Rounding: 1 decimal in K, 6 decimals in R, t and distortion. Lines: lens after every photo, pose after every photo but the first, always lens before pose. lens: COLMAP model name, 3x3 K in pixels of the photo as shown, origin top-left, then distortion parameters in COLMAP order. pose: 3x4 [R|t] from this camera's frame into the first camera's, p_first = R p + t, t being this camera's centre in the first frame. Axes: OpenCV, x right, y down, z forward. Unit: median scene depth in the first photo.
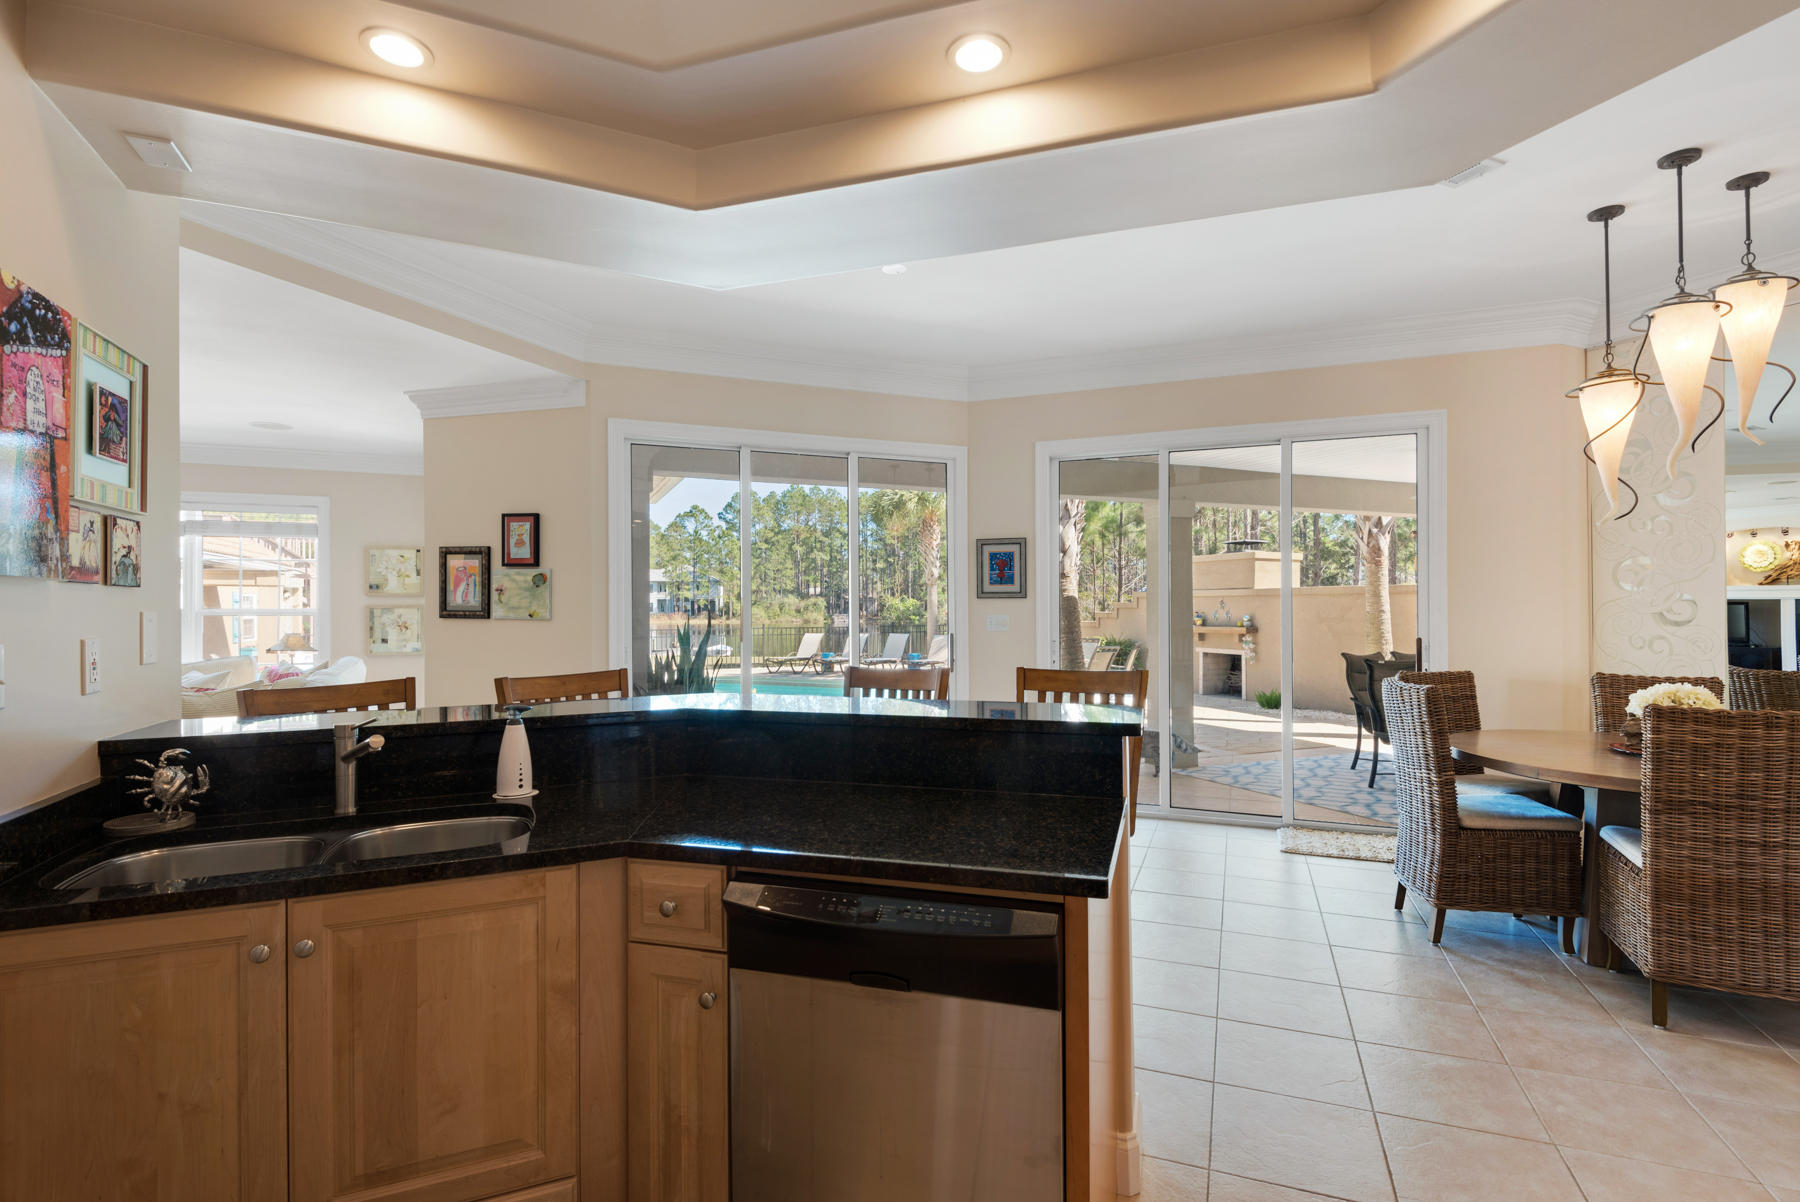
lens RADIAL K [[856.2, 0, 884.2], [0, 856.2, 605.3], [0, 0, 1]] dist [0.001961, -0.007741]
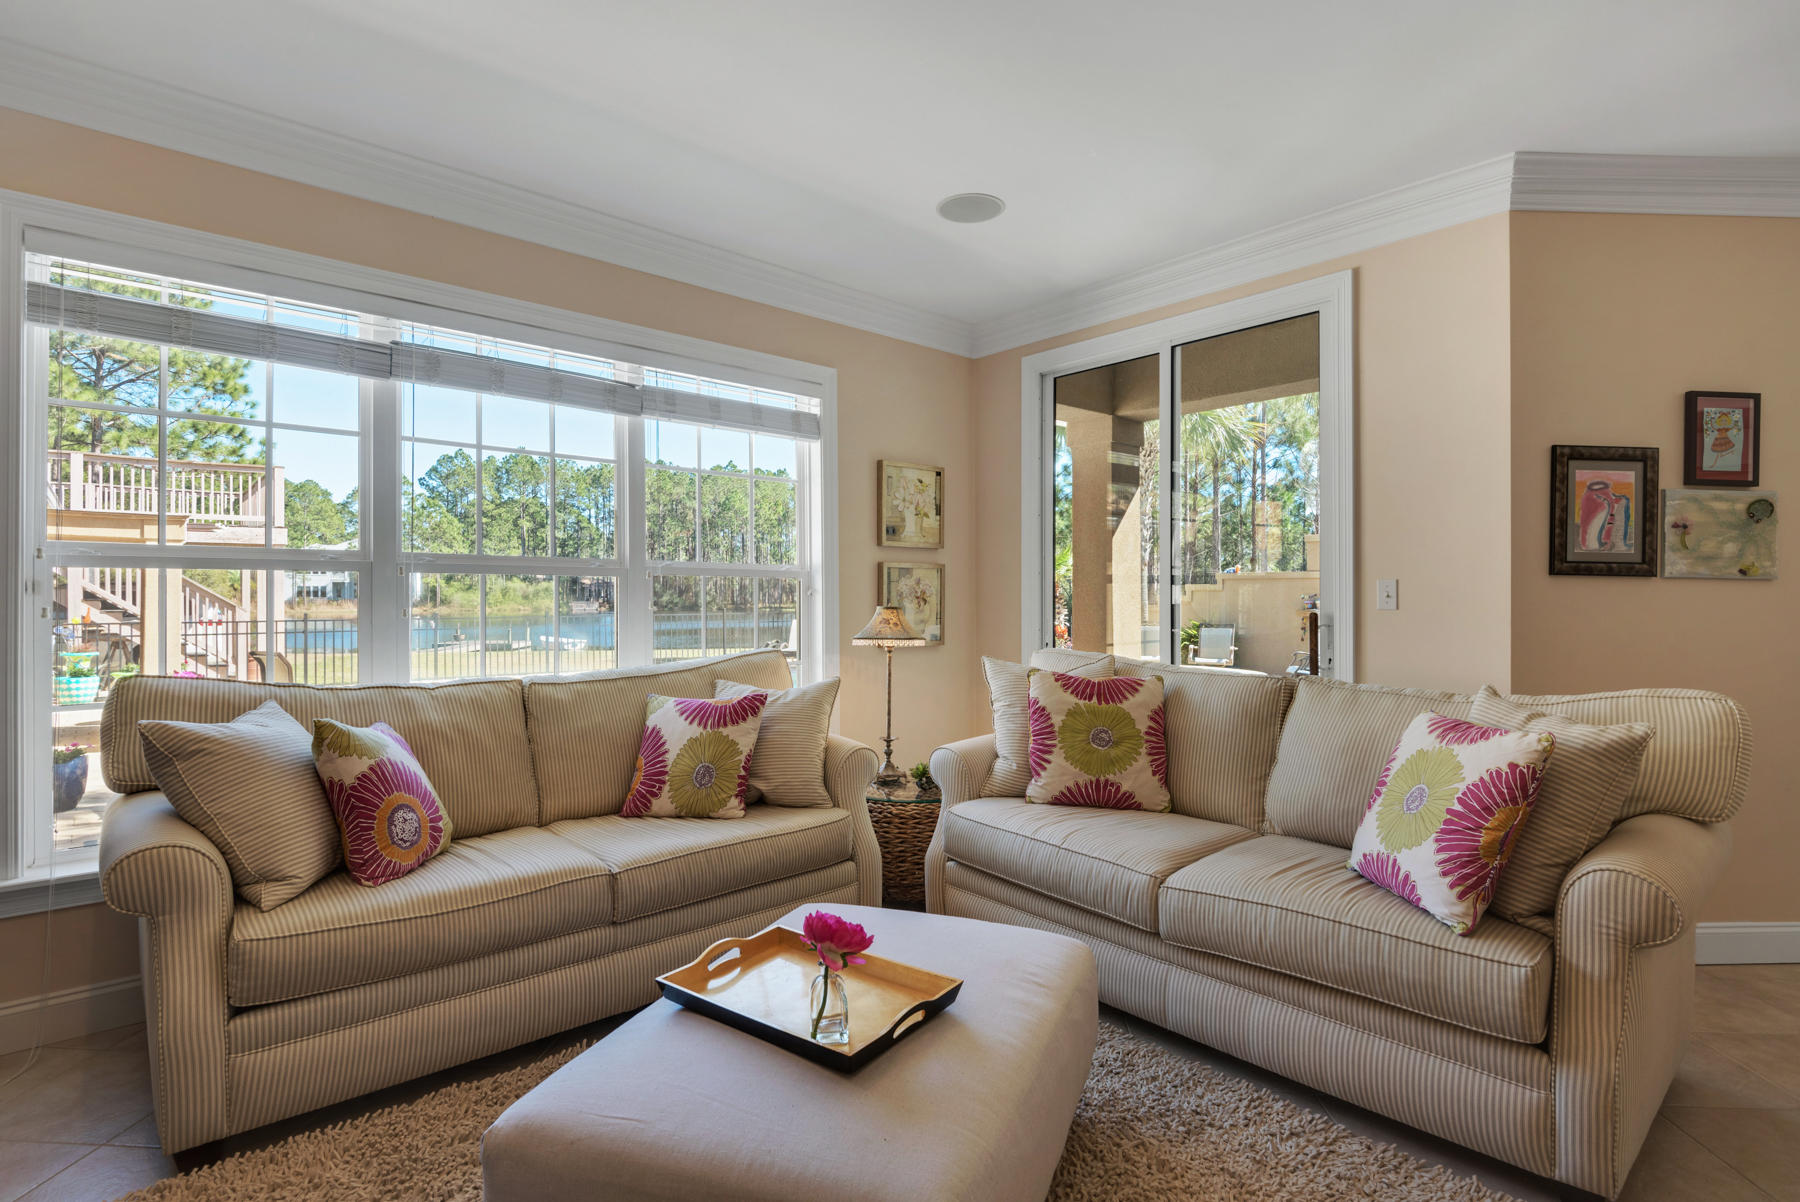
lens RADIAL K [[902.9, 0, 915.9], [0, 902.9, 599.2], [0, 0, 1]] dist [-0.004212, -0.003019]
pose [[0.941874, 0.002206, 0.335959, -1.032735], [-0.004667, 0.999968, 0.006516, 0.026919], [-0.335934, -0.007705, 0.941854, 0.552361]]
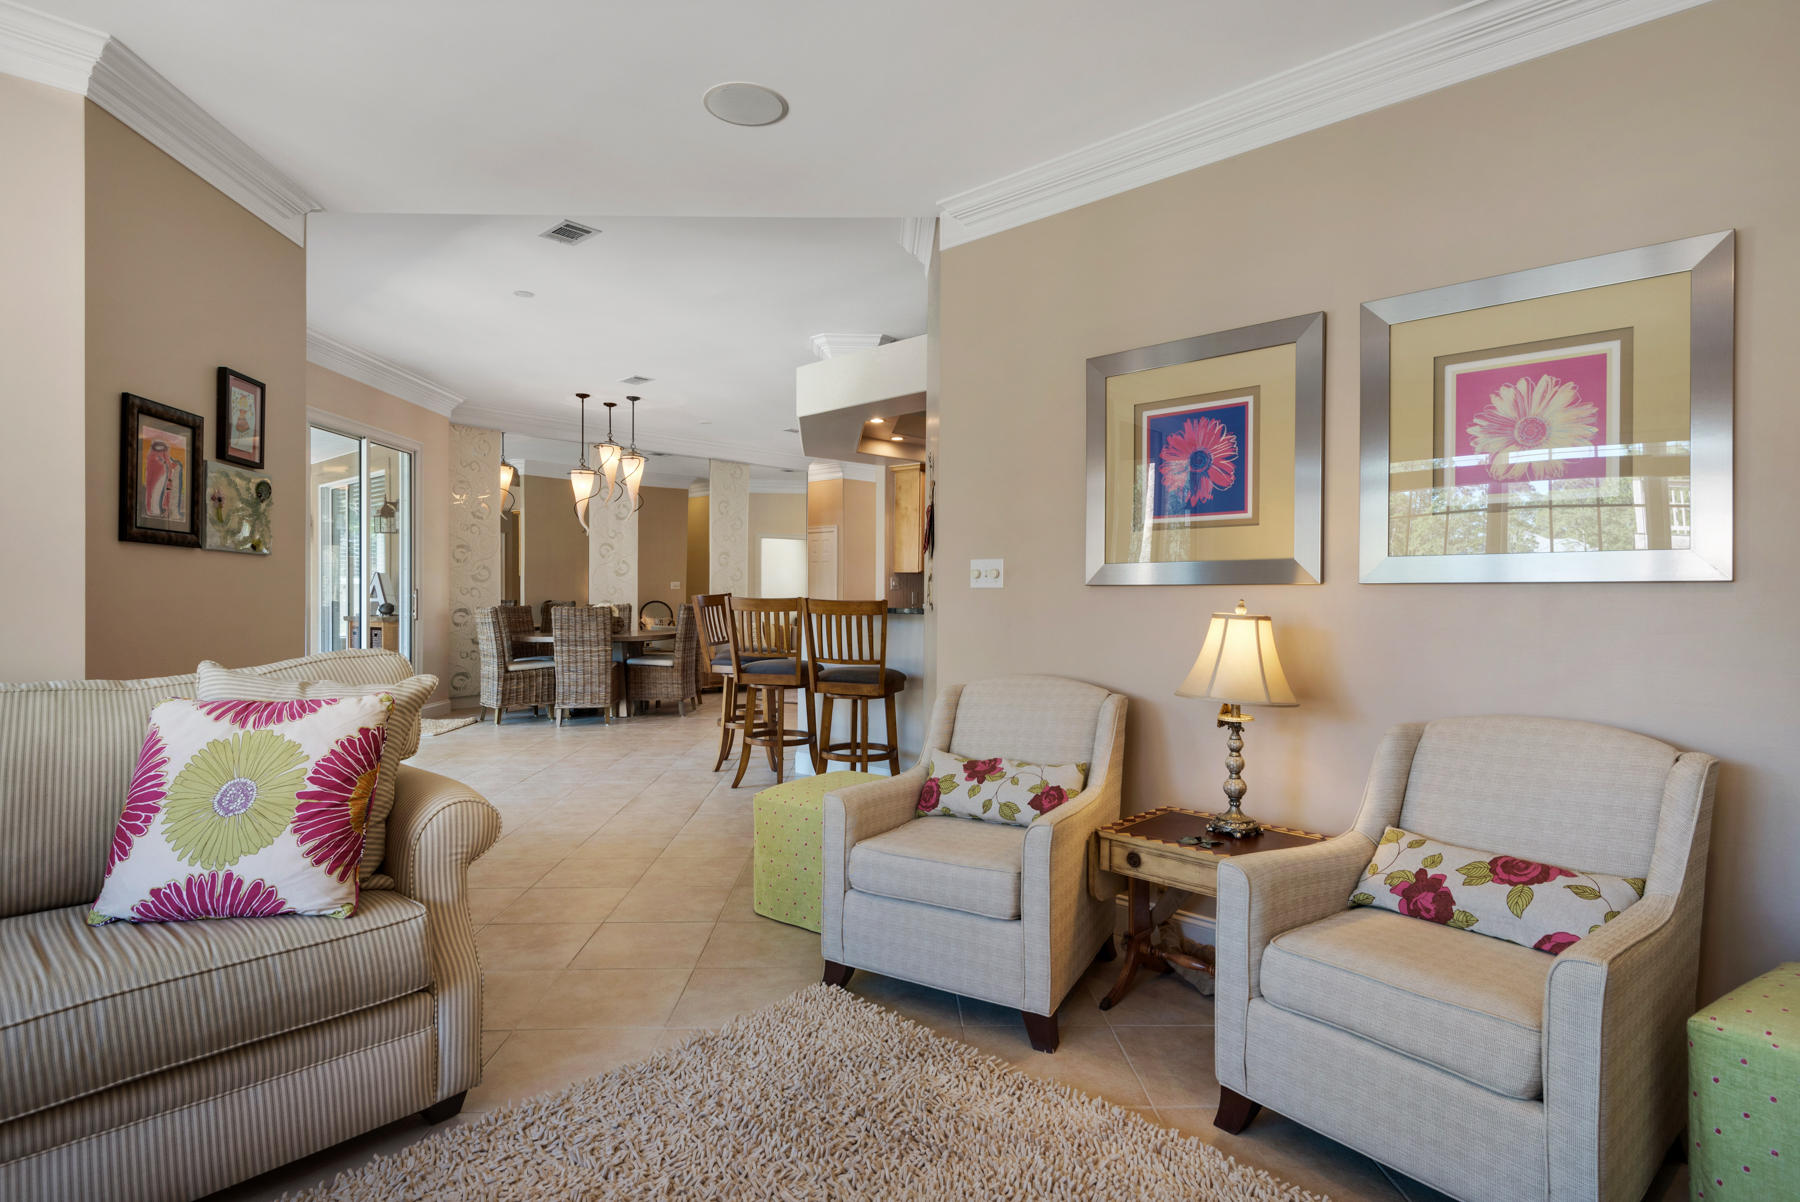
lens RADIAL K [[933.5, 0, 934.8], [0, 933.5, 598.9], [0, 0, 1]] dist [-0.004083, -0.008374]
pose [[-0.448017, -0.004667, 0.894013, -1.114628], [-0.007735, 0.999969, 0.001344, 0.040641], [-0.893991, -0.006313, -0.448040, 0.773519]]
